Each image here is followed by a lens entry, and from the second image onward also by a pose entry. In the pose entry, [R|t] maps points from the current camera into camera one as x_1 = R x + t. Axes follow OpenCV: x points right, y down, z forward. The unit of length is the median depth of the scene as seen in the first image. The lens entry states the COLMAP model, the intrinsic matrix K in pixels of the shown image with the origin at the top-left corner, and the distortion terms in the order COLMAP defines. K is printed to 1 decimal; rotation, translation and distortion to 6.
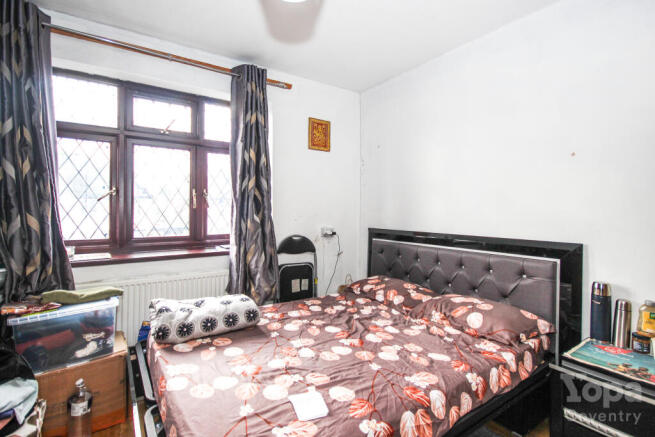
lens RADIAL K [[310.6, 0, 329.9], [0, 310.6, 213.6], [0, 0, 1]] dist [-0.006755, -0.000516]
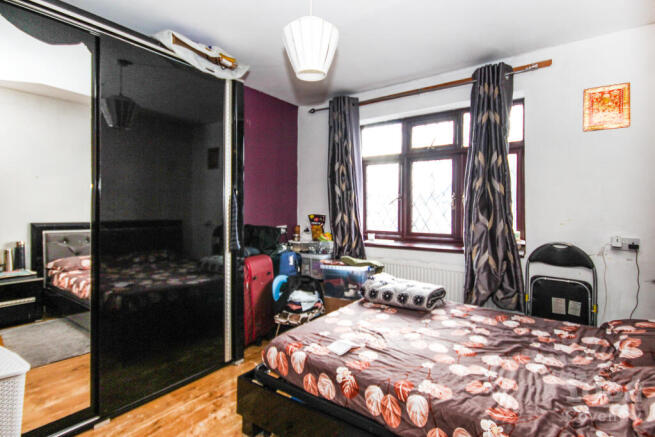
lens RADIAL K [[323.8, 0, 331.1], [0, 323.8, 215.4], [0, 0, 1]] dist [0.004408, 0.000590]
pose [[0.359771, 0.013023, -0.932950, 0.658002], [-0.015232, 0.999851, 0.008083, 0.000235], [0.932916, 0.011302, 0.359916, 0.204277]]
